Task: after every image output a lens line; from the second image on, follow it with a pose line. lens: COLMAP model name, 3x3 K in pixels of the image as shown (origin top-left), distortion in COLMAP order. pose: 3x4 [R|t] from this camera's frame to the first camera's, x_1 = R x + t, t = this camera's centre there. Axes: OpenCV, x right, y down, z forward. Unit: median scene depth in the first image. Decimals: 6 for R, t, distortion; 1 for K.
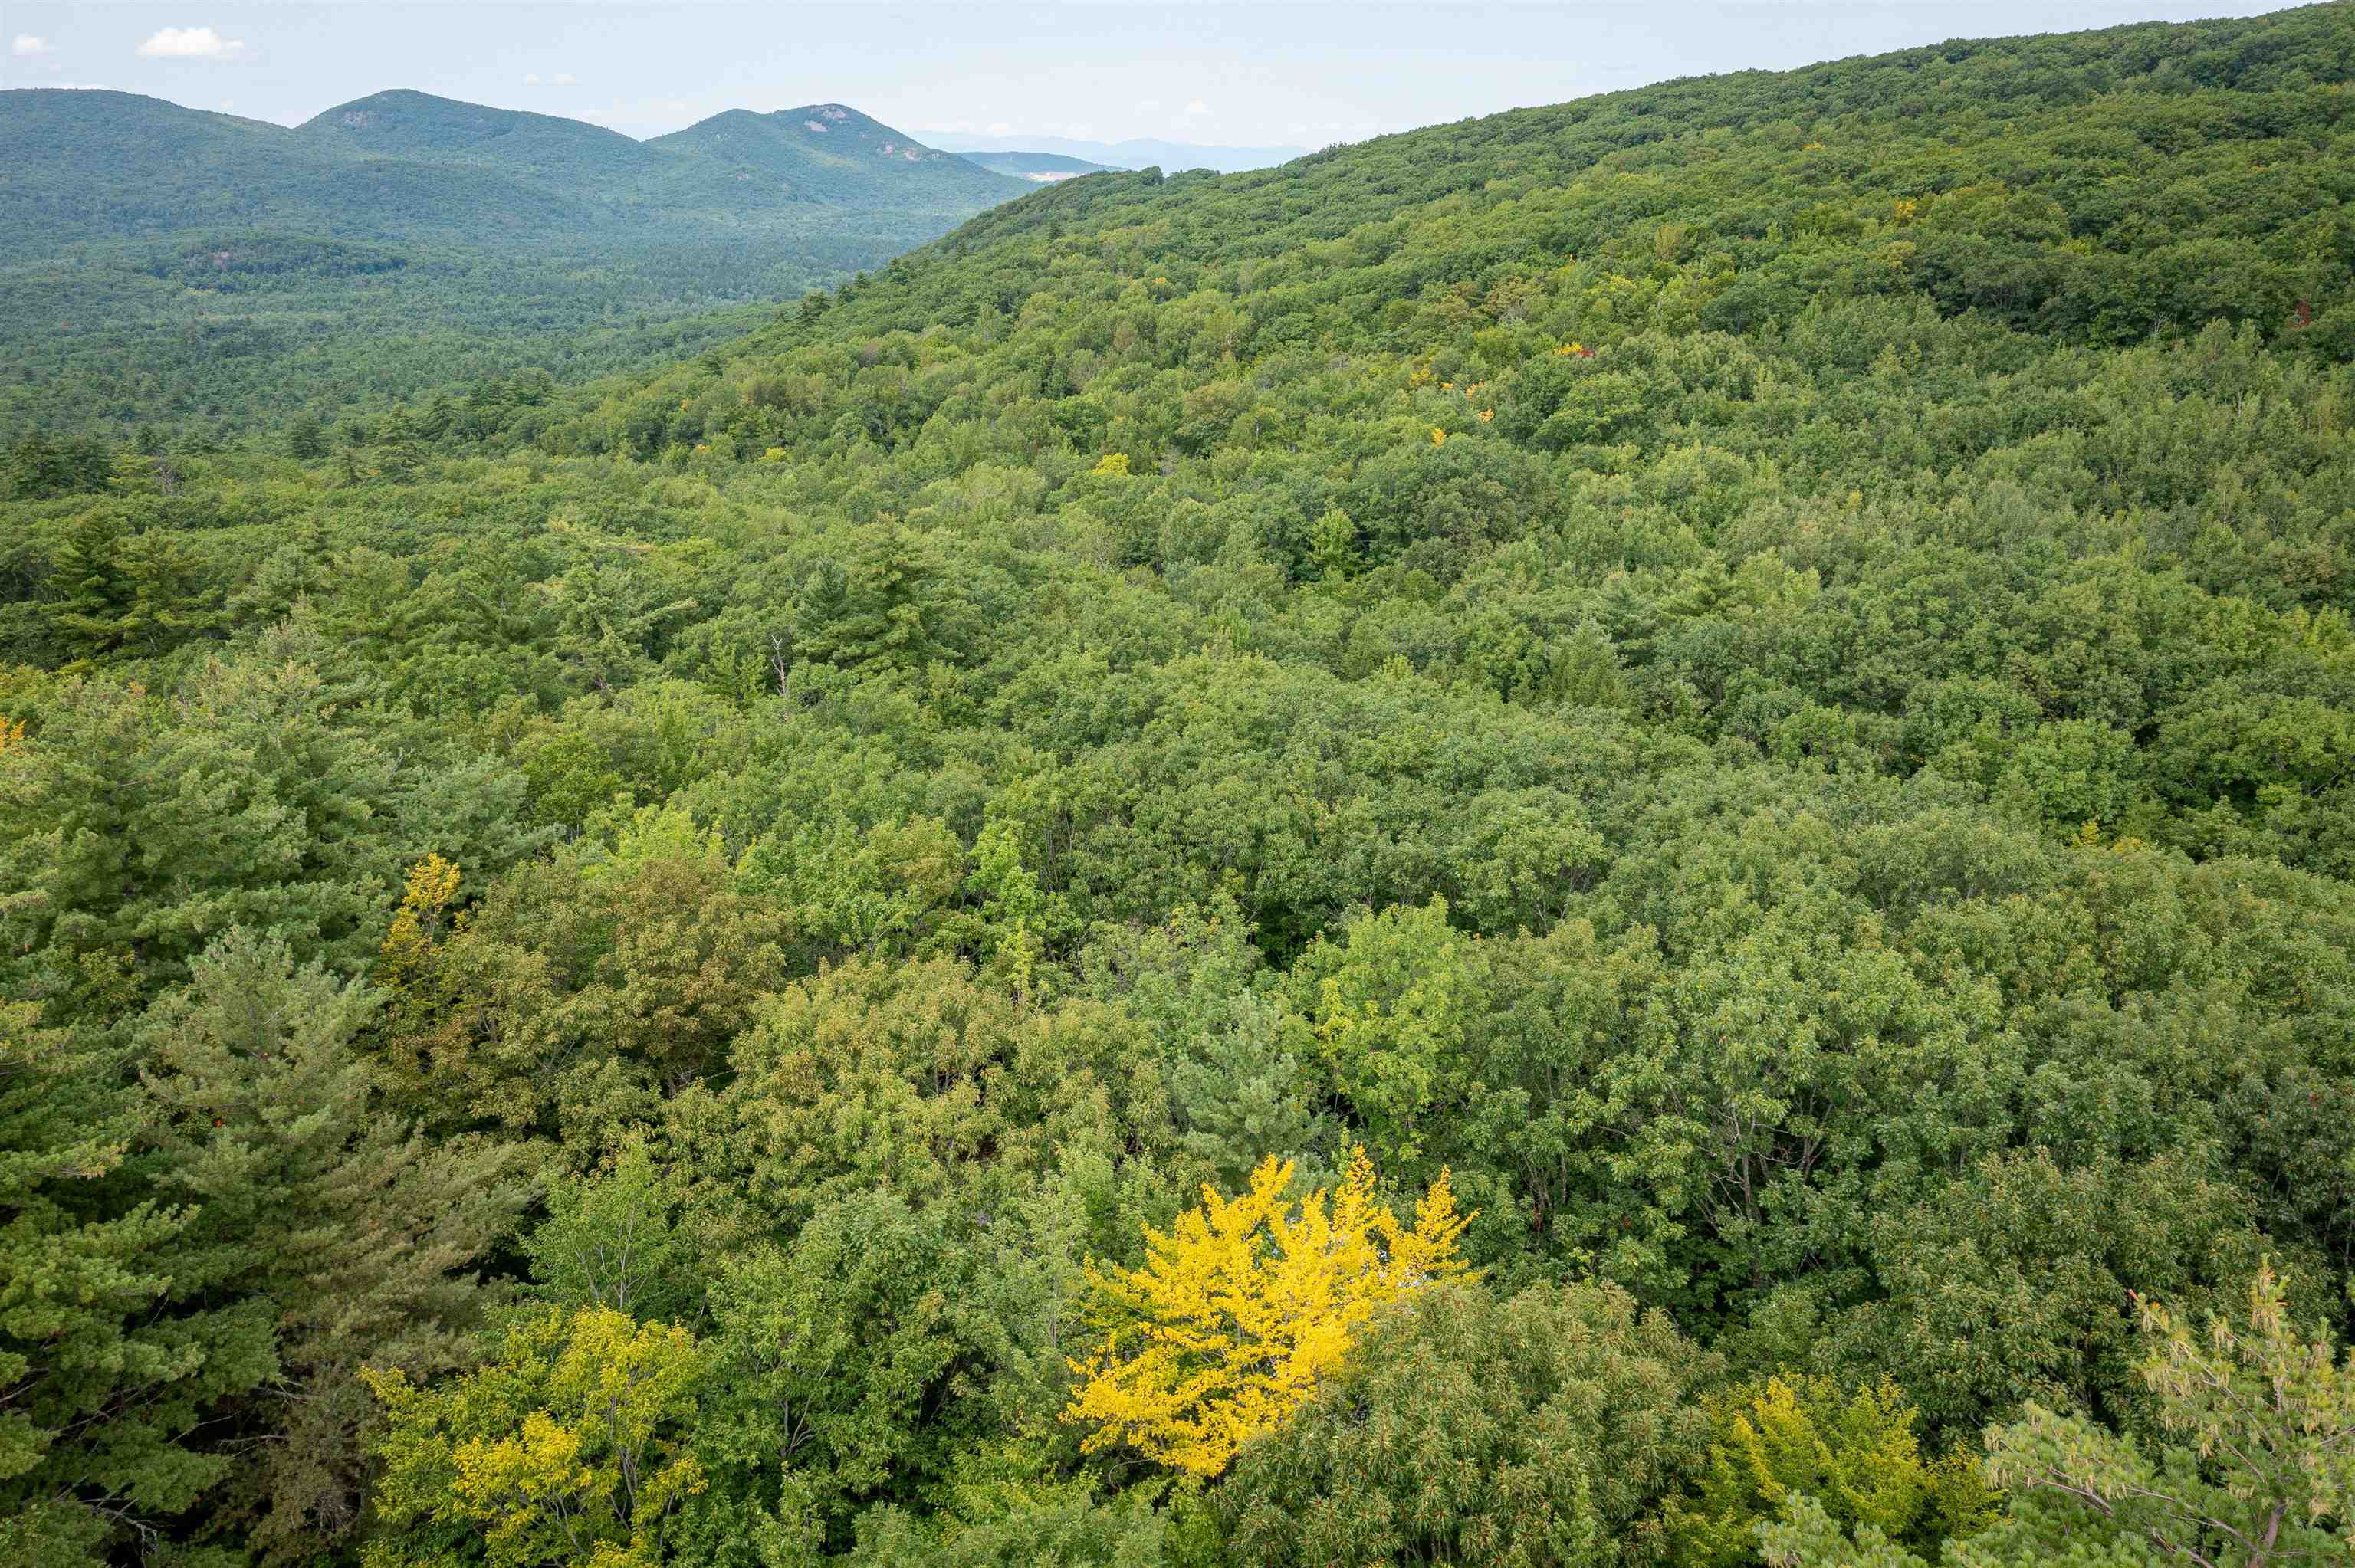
lens RADIAL K [[1869.6, 0, 1172.7], [0, 1869.6, 779.8], [0, 0, 1]] dist [-0.008710, 0.013651]
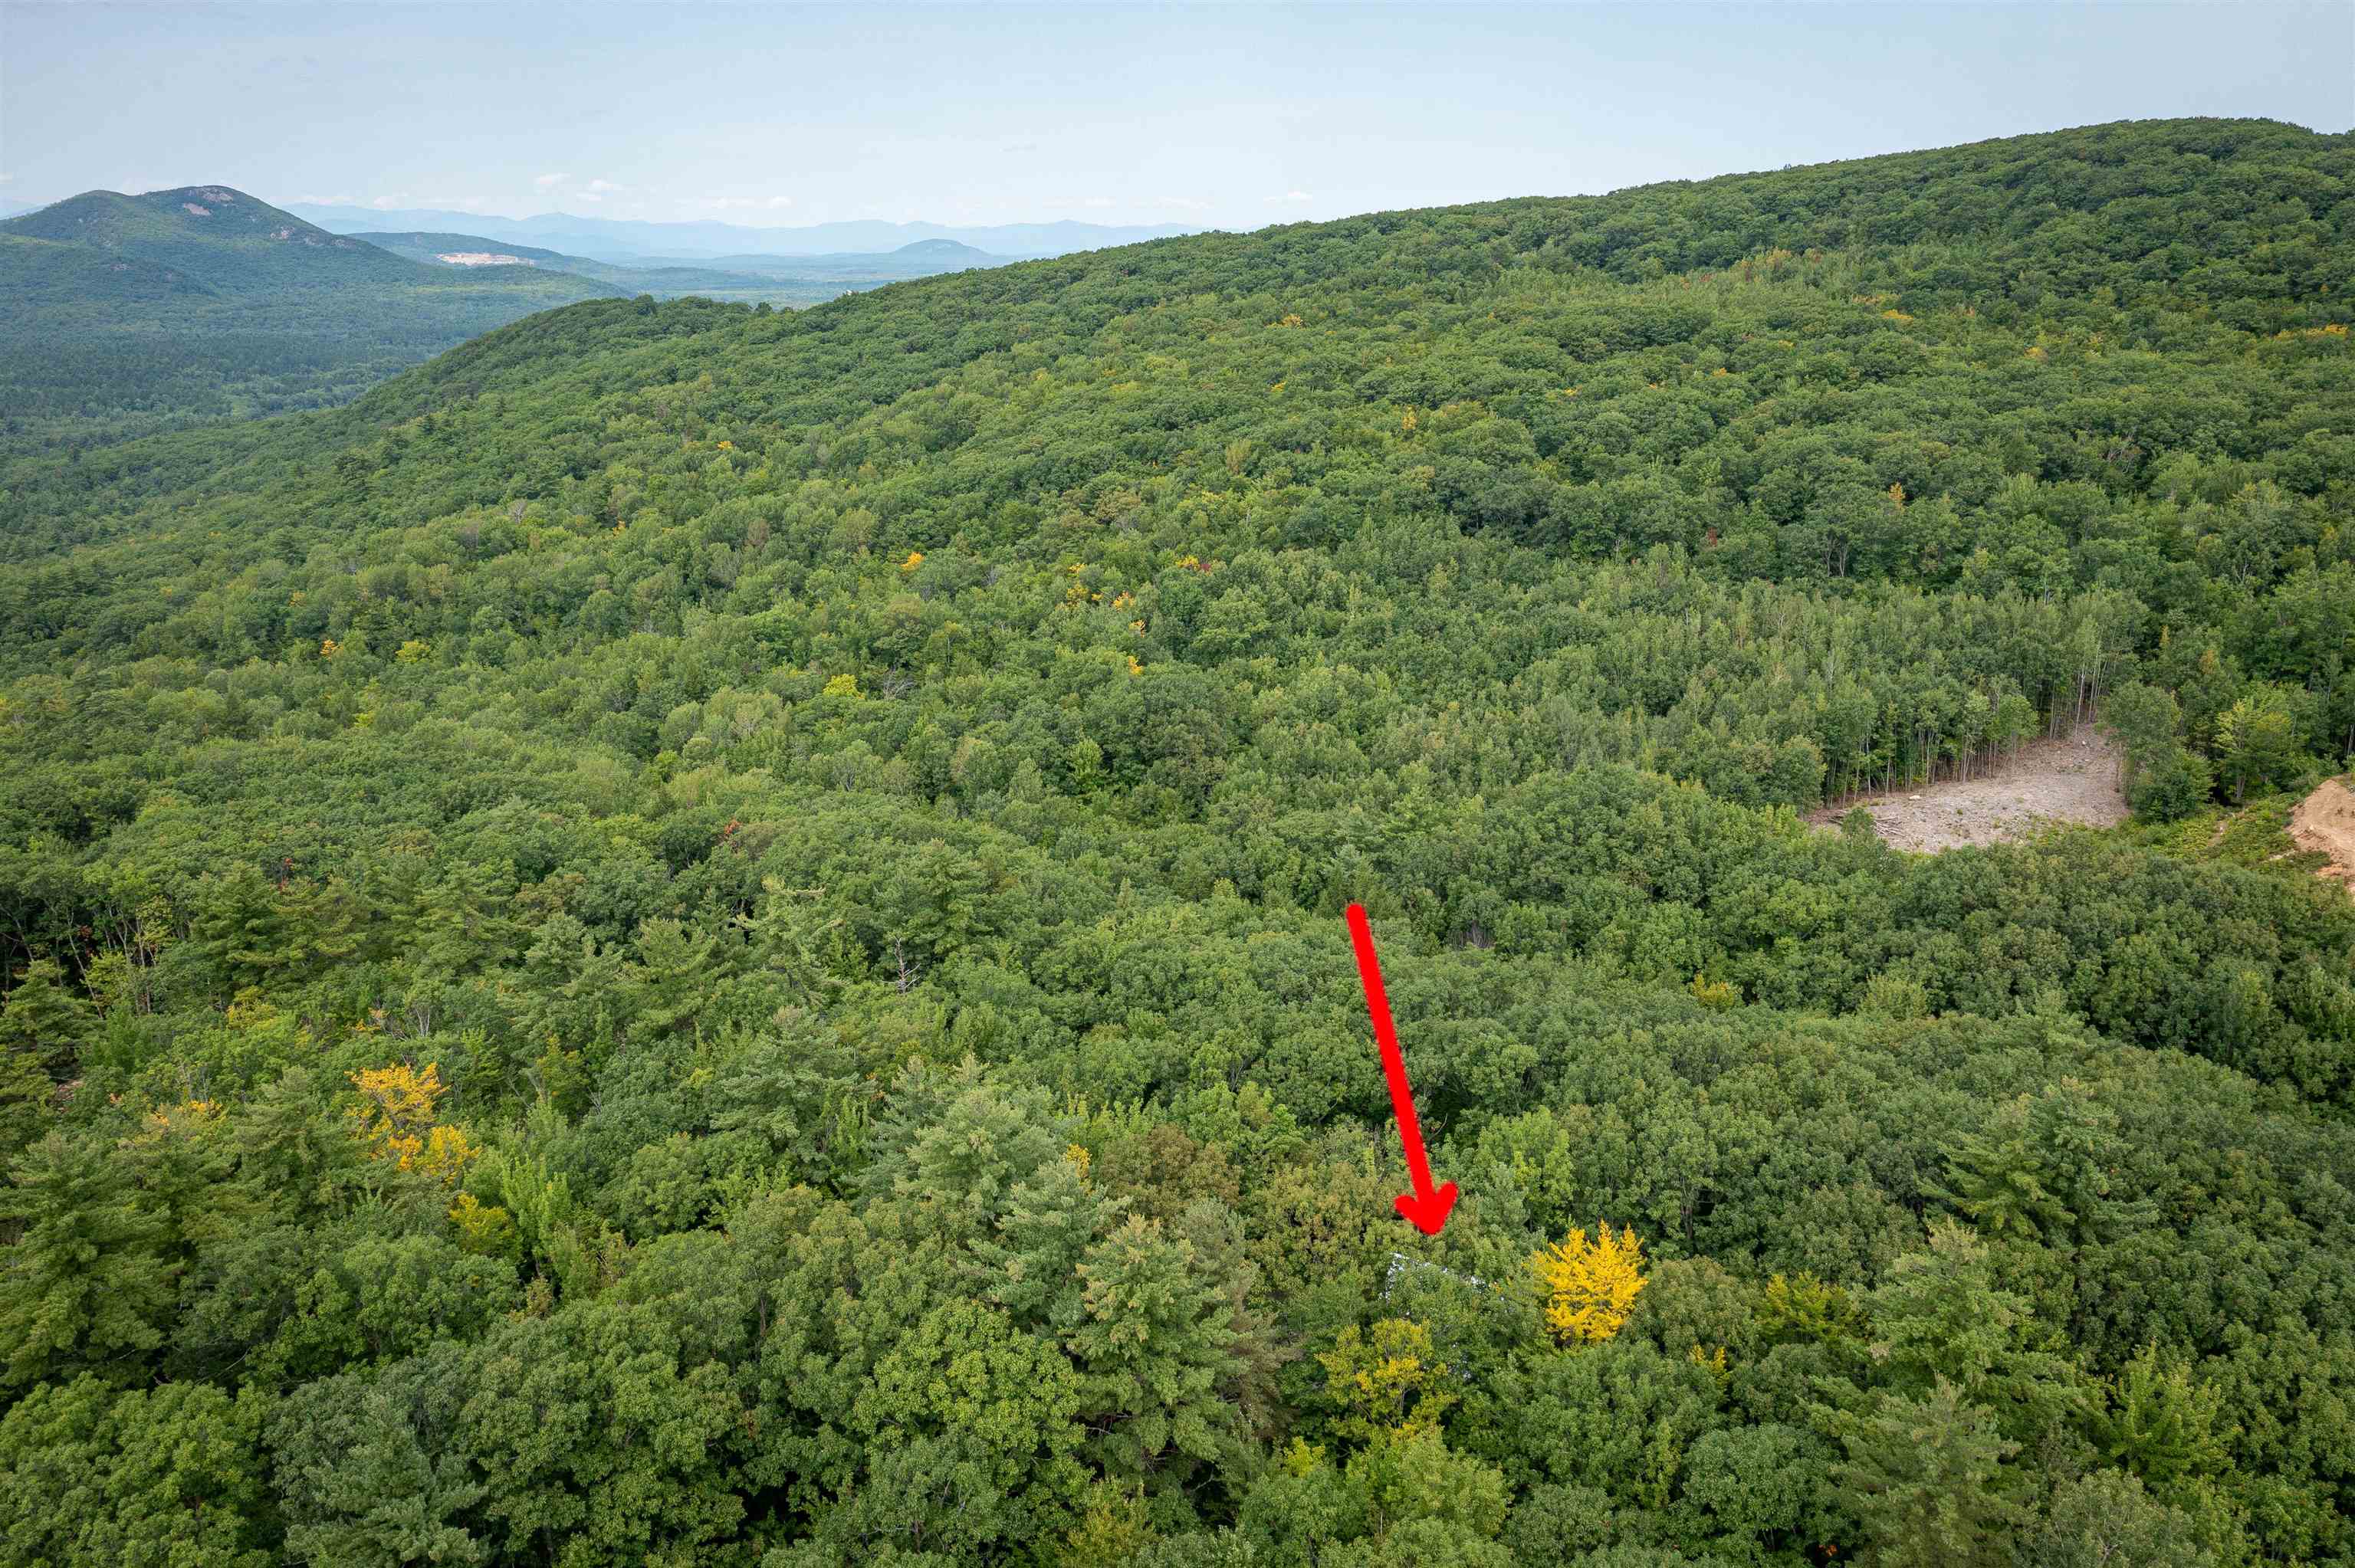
lens RADIAL K [[1869.6, 0, 1172.7], [0, 1869.6, 779.8], [0, 0, 1]] dist [-0.008710, 0.013651]
pose [[0.957151, -0.079607, 0.278431, -0.158070], [0.089678, 0.995691, -0.023601, -0.056944], [-0.275353, 0.047559, 0.960166, -0.192459]]
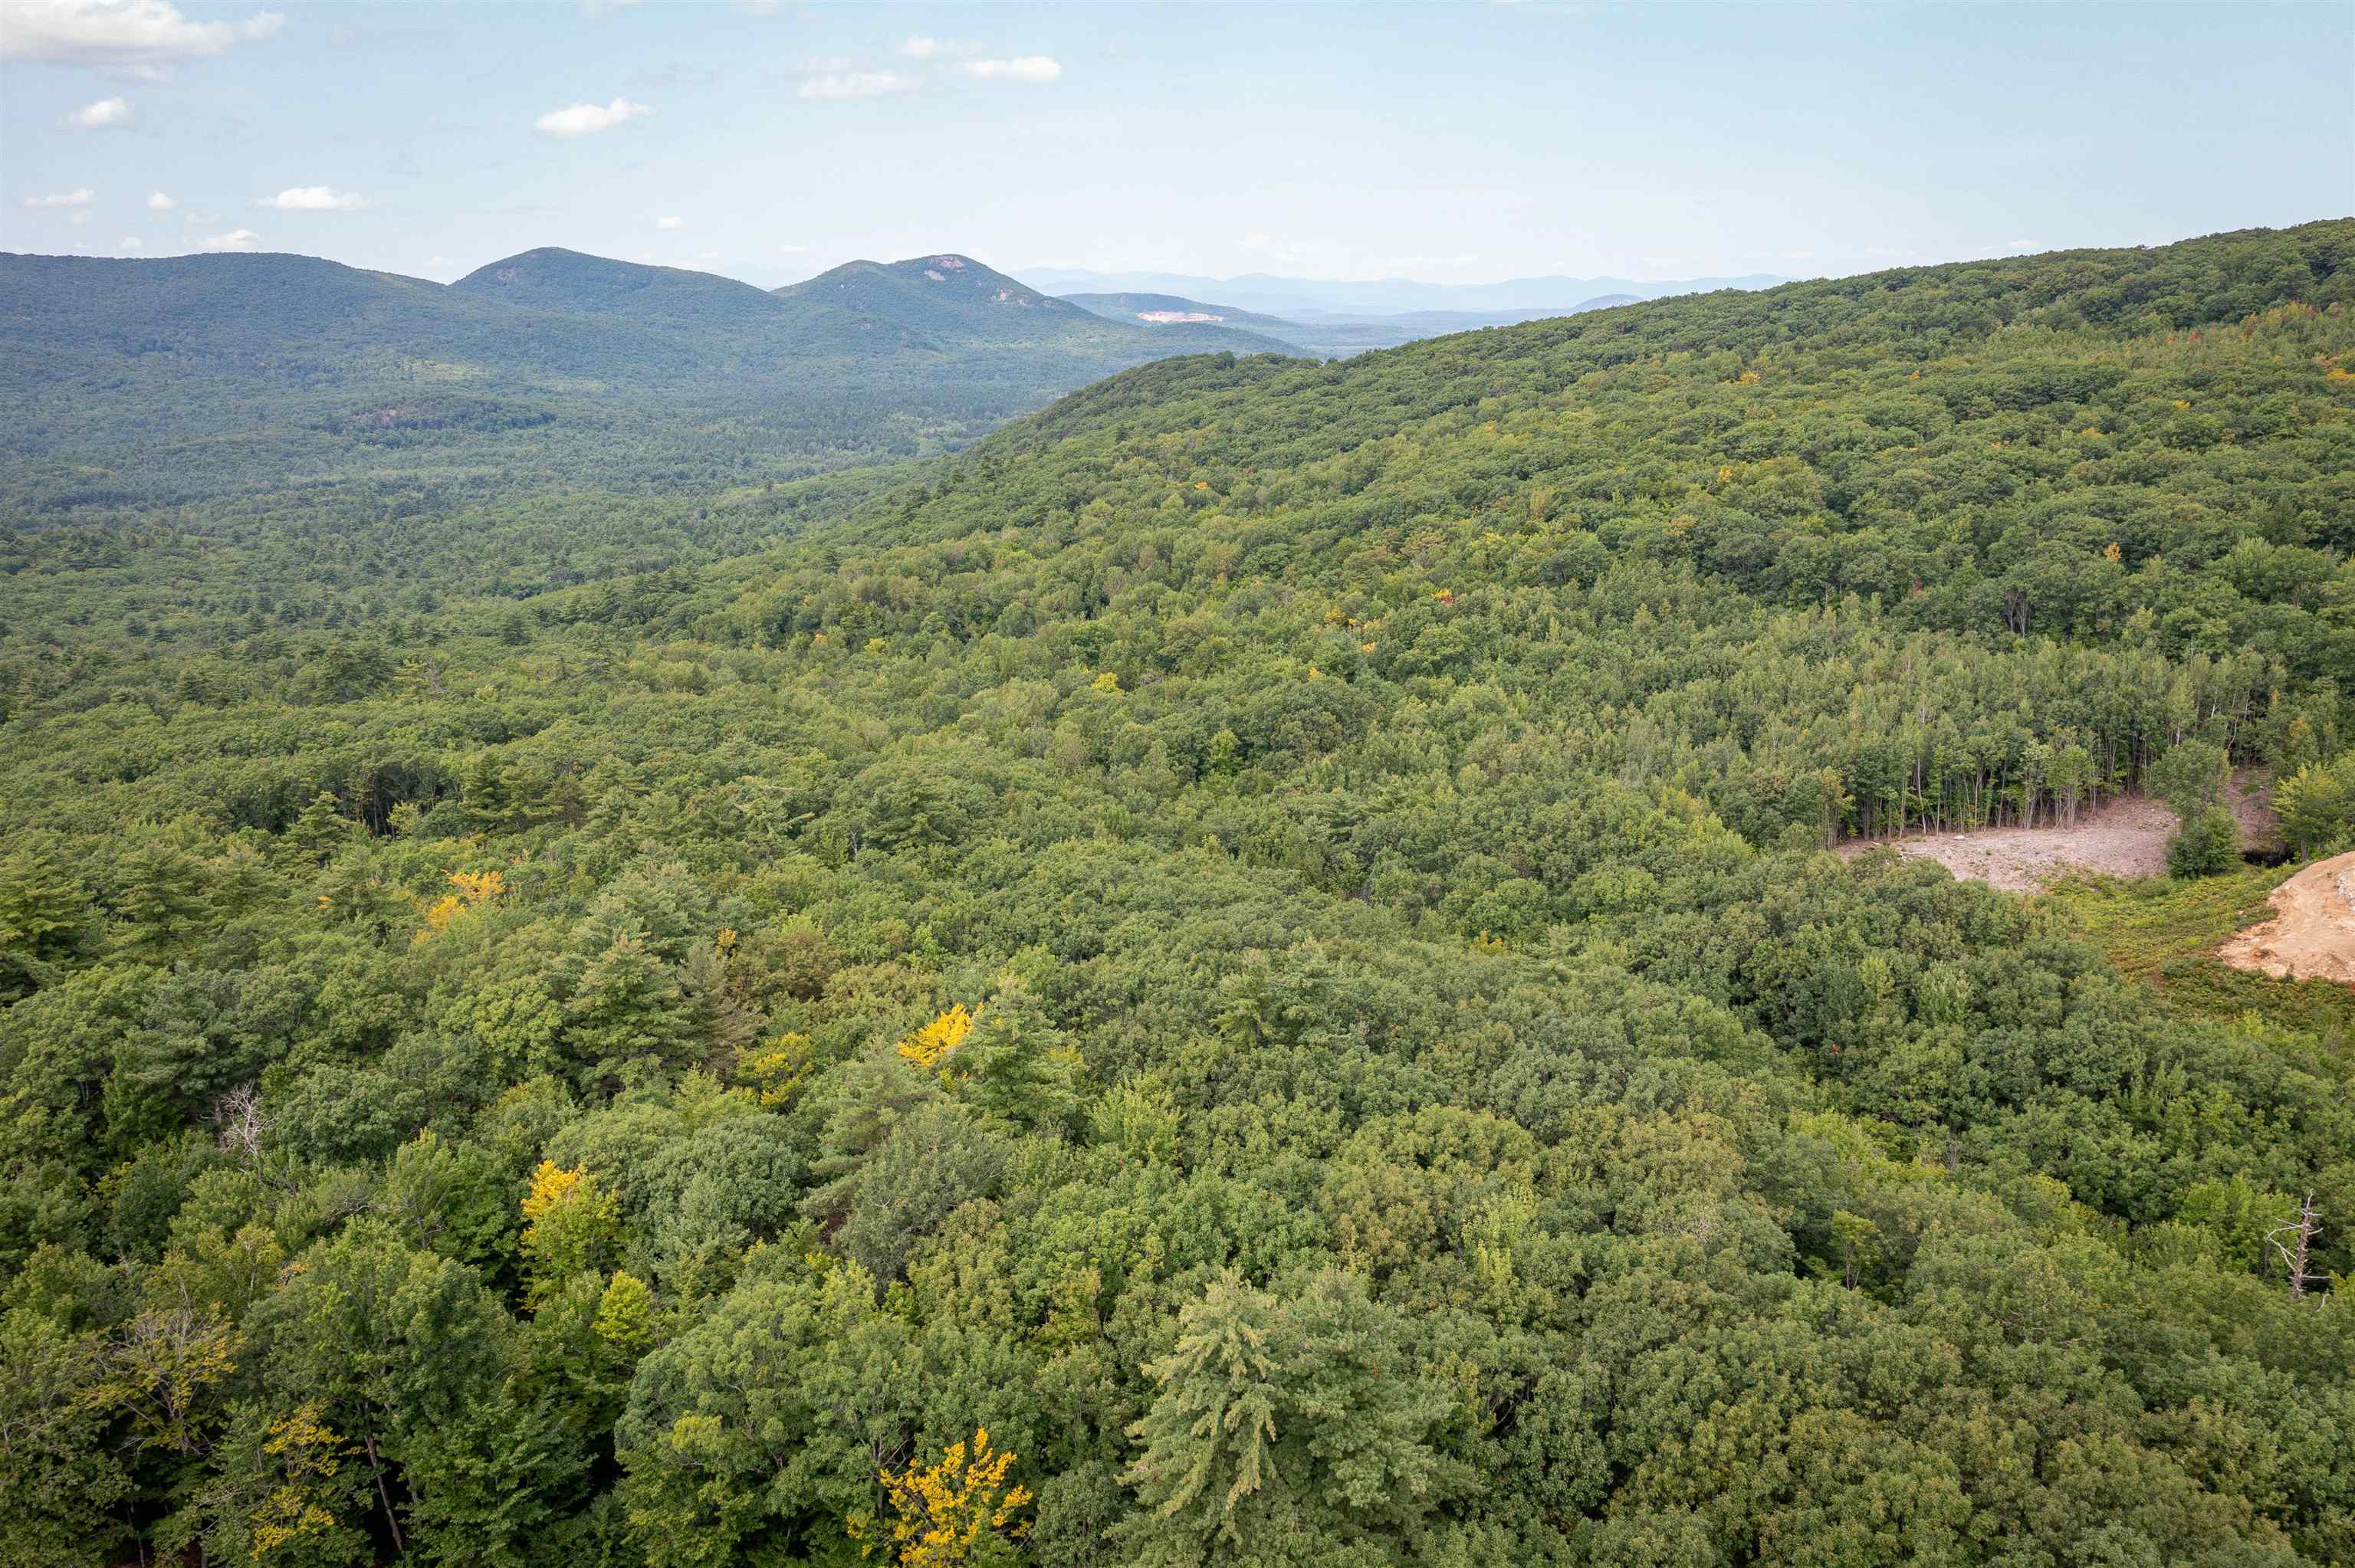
lens RADIAL K [[1869.6, 0, 1172.7], [0, 1869.6, 779.8], [0, 0, 1]] dist [-0.008710, 0.013651]
pose [[0.998309, 0.005703, -0.057846, 0.094969], [-0.009479, 0.997826, -0.065218, -0.001905], [0.057348, 0.065656, 0.996193, -0.379182]]
